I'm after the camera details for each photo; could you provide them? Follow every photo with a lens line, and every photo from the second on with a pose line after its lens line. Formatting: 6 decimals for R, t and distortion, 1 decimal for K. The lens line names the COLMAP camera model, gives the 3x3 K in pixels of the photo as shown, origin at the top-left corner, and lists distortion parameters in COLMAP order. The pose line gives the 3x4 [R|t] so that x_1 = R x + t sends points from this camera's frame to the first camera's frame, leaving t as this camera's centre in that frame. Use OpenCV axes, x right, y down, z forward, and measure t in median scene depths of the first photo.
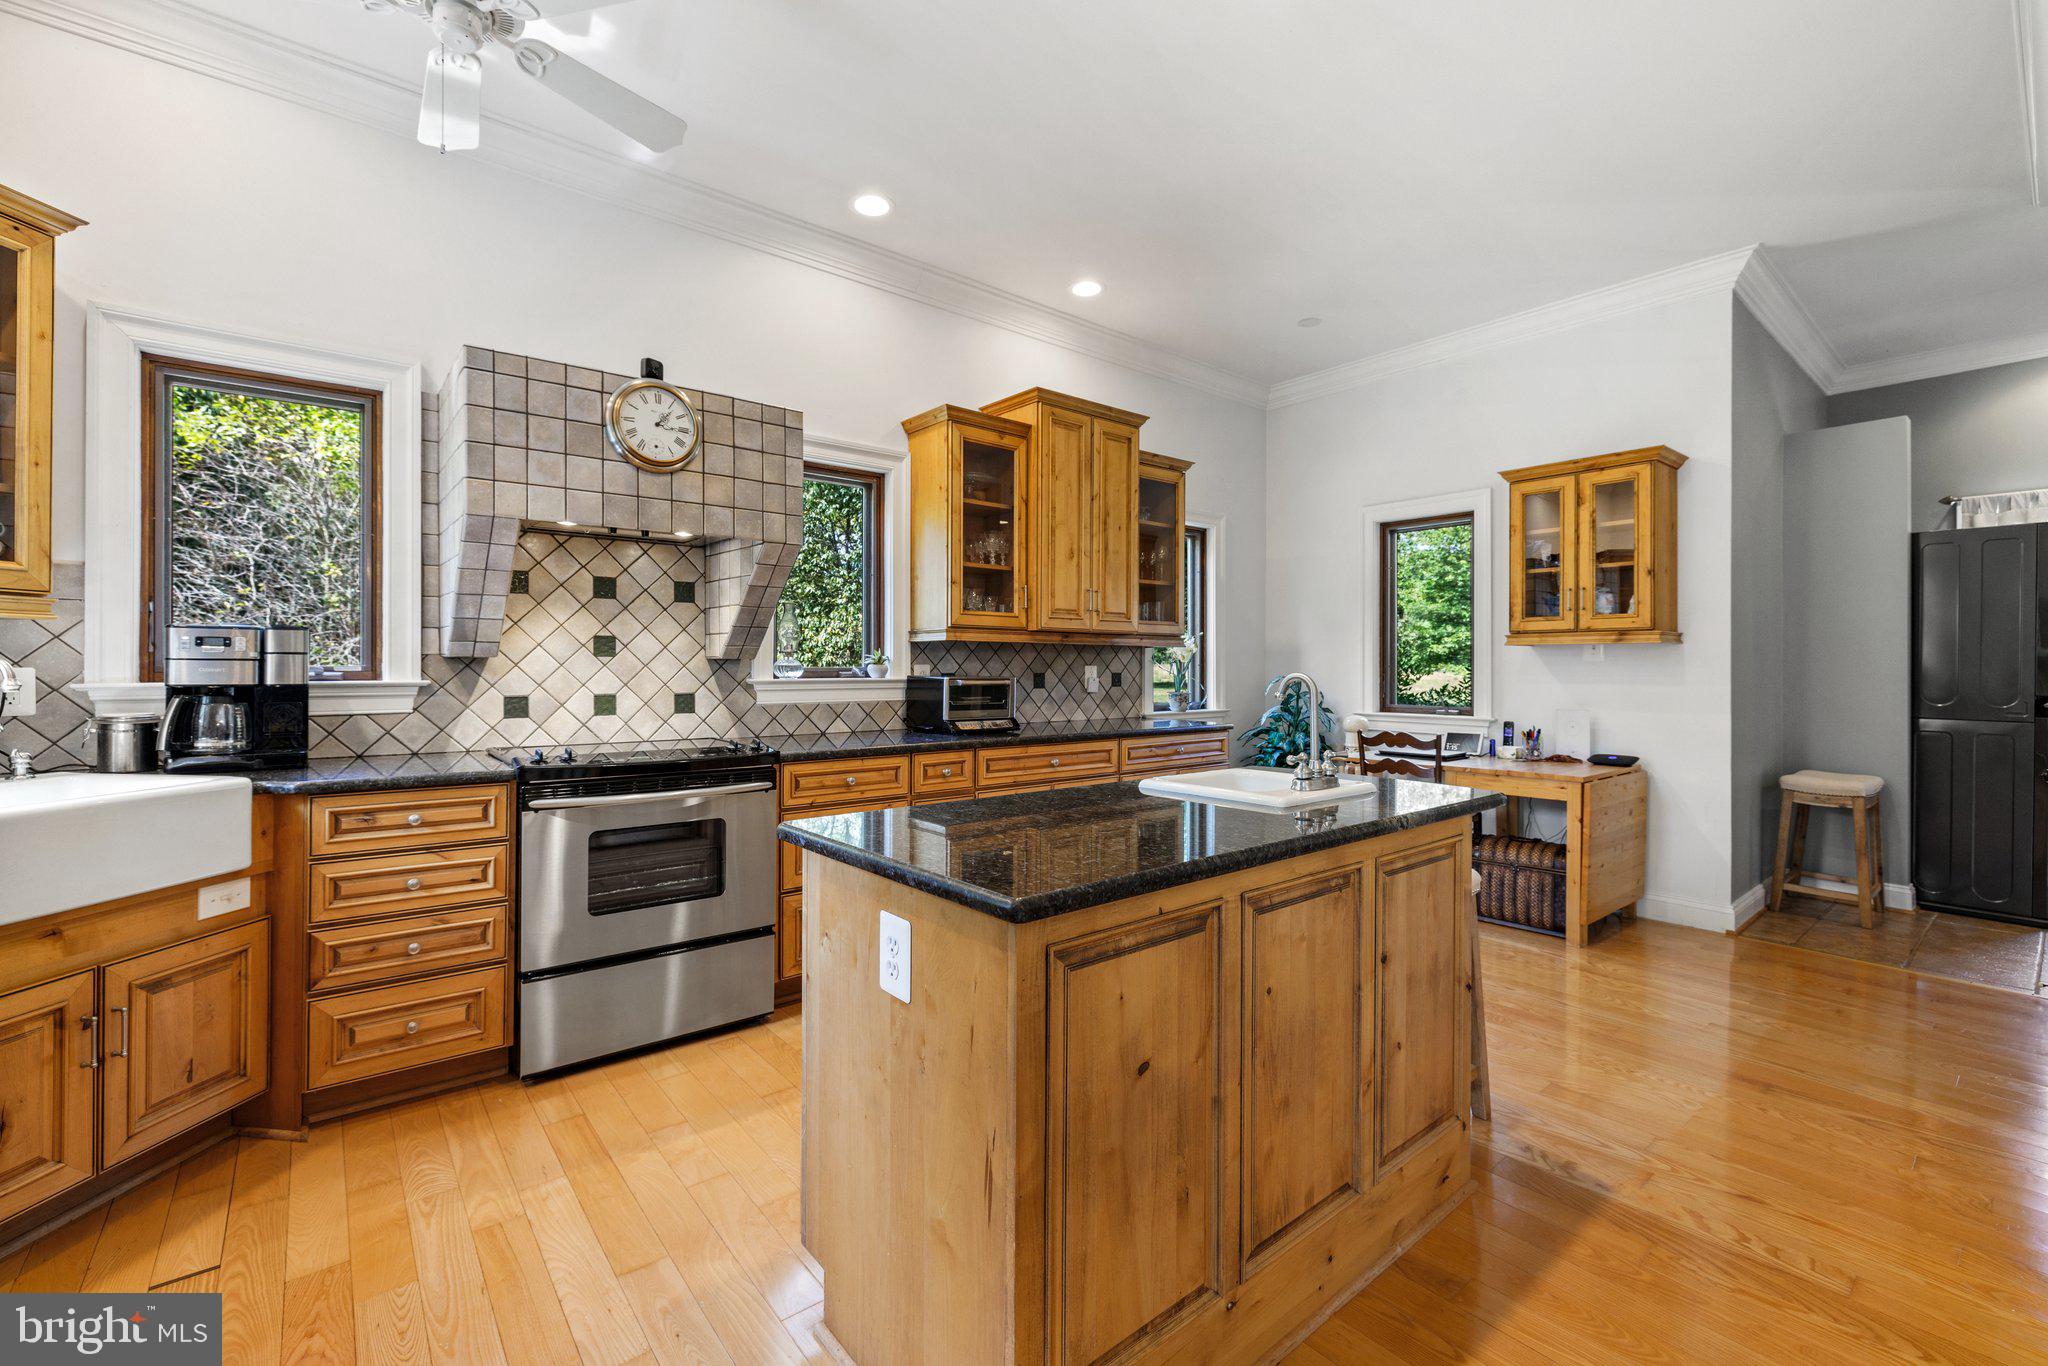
lens RADIAL K [[863.3, 0, 1032.6], [0, 863.3, 666.4], [0, 0, 1]] dist [-0.000941, 0.001041]
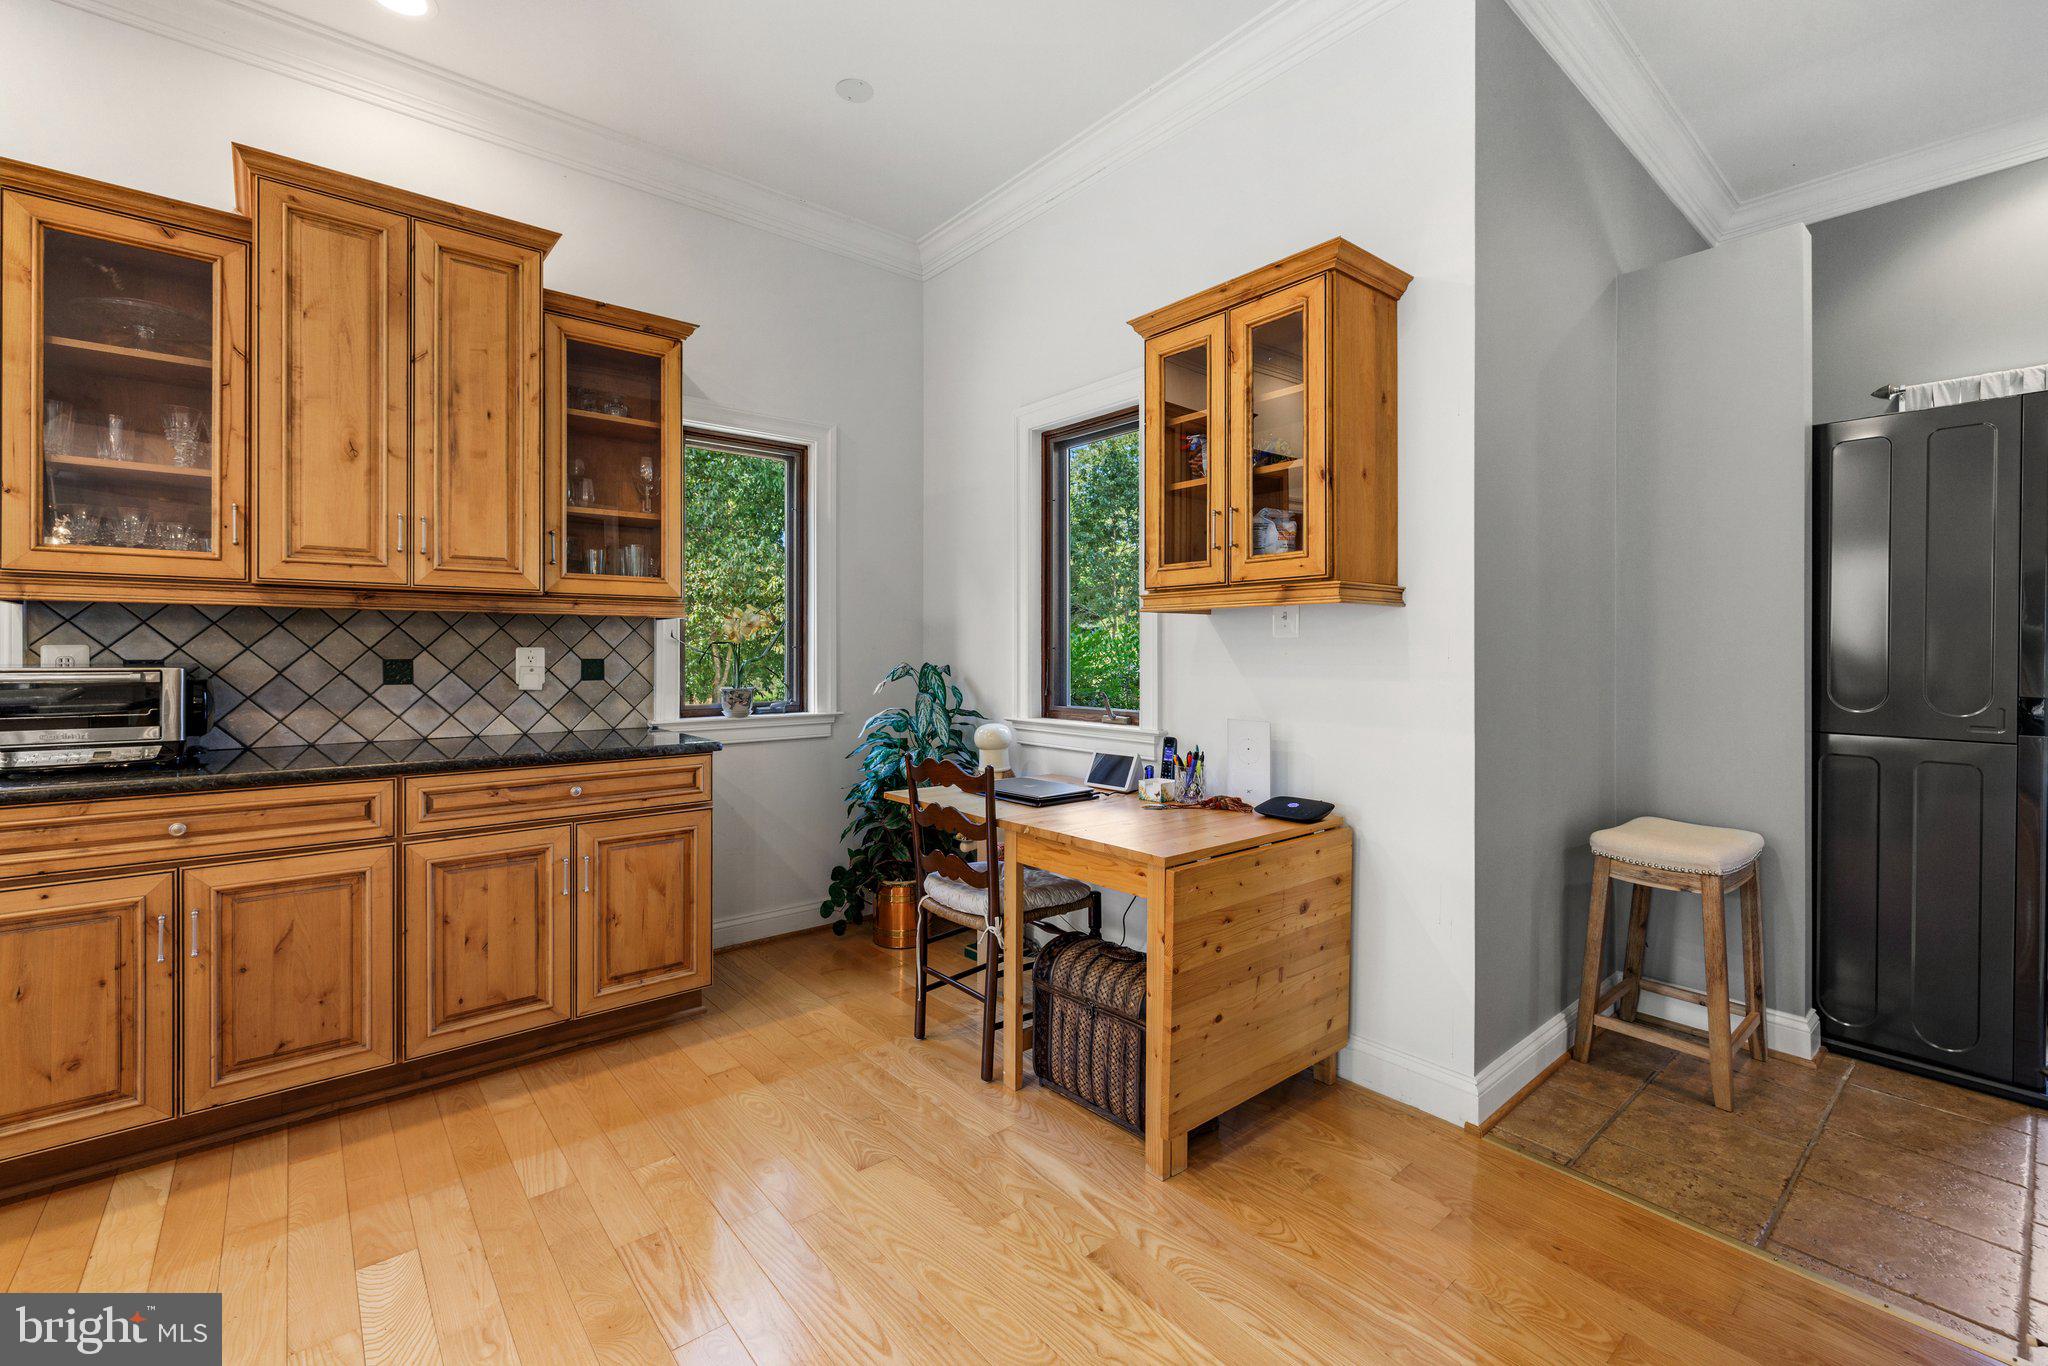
lens RADIAL K [[878.5, 0, 1020.5], [0, 878.5, 652.3], [0, 0, 1]] dist [-0.001282, 0.000685]
pose [[0.999958, -0.001454, 0.009025, 0.496674], [0.001443, 0.999998, 0.001220, 0.002915], [-0.009027, -0.001207, 0.999959, 0.425584]]
